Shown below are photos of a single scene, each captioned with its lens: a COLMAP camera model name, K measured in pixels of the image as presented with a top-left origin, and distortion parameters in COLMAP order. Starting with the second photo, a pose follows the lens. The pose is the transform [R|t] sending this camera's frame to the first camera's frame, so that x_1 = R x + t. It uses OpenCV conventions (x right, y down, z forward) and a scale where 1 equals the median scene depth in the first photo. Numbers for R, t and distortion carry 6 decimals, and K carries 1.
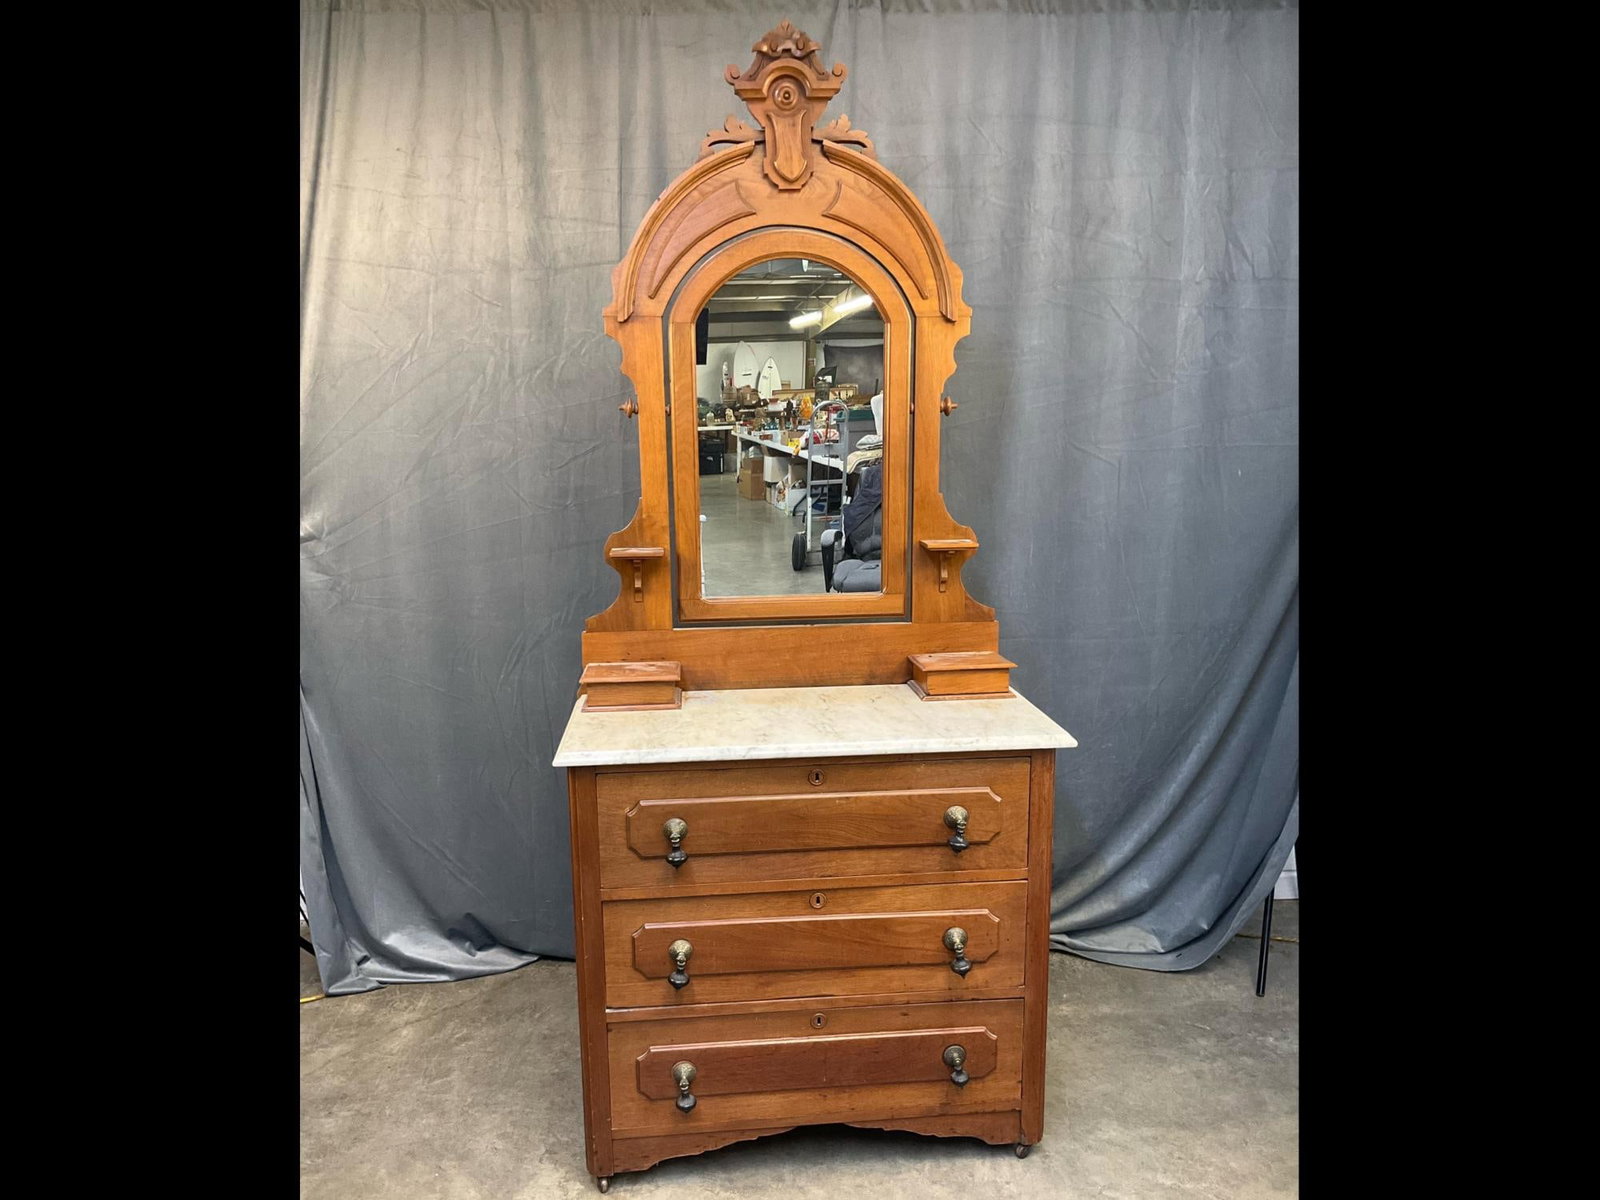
lens RADIAL K [[1018.7, 0, 794.8], [0, 1018.7, 629.3], [0, 0, 1]] dist [0.000651, -0.003375]
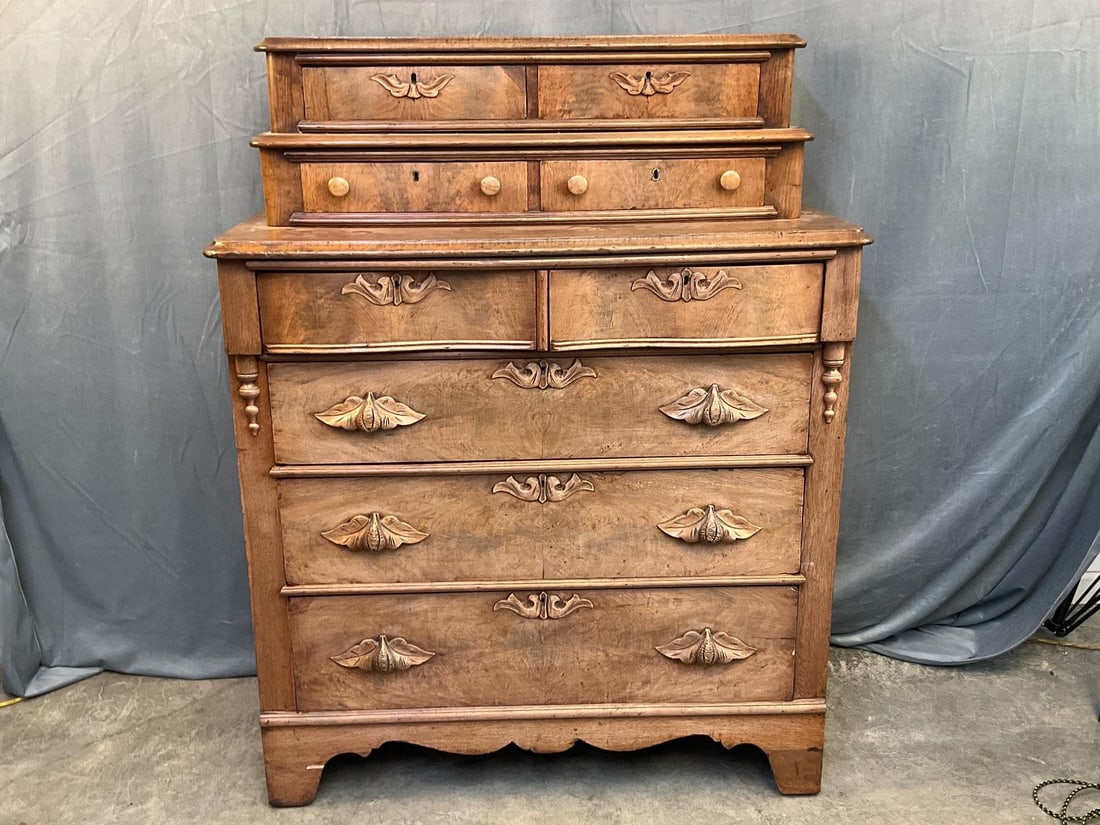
lens RADIAL K [[944.8, 0, 550.0], [0, 944.8, 412.5], [0, 0, 1]] dist [0.067791, -0.110718]
pose [[0.999355, 0.009411, -0.034649, 0.024247], [-0.005482, 0.993714, 0.111815, 0.019214], [0.035483, -0.111553, 0.993125, 0.238003]]
